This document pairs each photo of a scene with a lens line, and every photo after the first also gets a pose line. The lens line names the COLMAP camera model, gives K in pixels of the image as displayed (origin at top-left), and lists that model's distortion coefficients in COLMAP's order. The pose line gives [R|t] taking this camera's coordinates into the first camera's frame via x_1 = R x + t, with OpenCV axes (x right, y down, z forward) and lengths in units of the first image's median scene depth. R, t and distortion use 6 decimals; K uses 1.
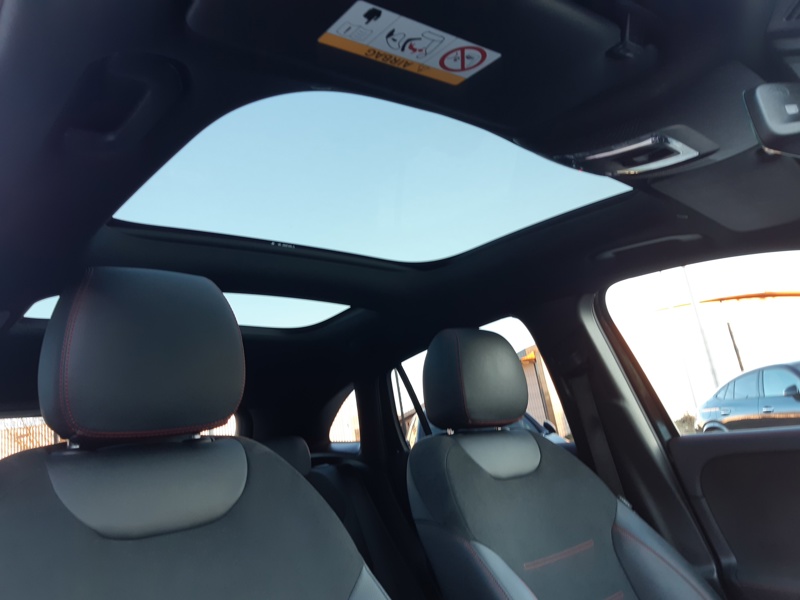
lens RADIAL K [[761.1, 0, 400.0], [0, 761.1, 300.0], [0, 0, 1]] dist [0.053413, 0.008849]
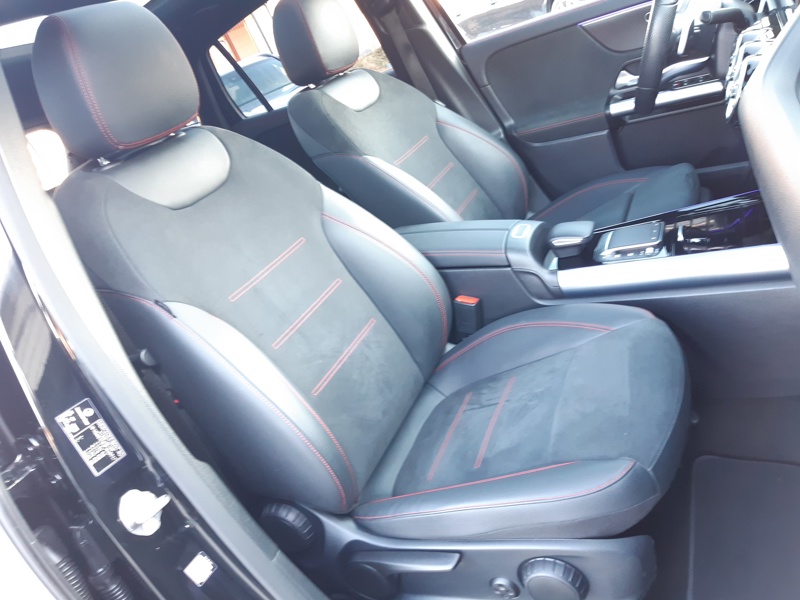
lens RADIAL K [[761.1, 0, 400.0], [0, 761.1, 300.0], [0, 0, 1]] dist [0.053413, 0.008849]
pose [[0.934737, -0.304409, 0.183311, -0.135497], [0.185244, 0.857673, 0.479668, -0.108305], [-0.303236, -0.414406, 0.858089, -0.316973]]
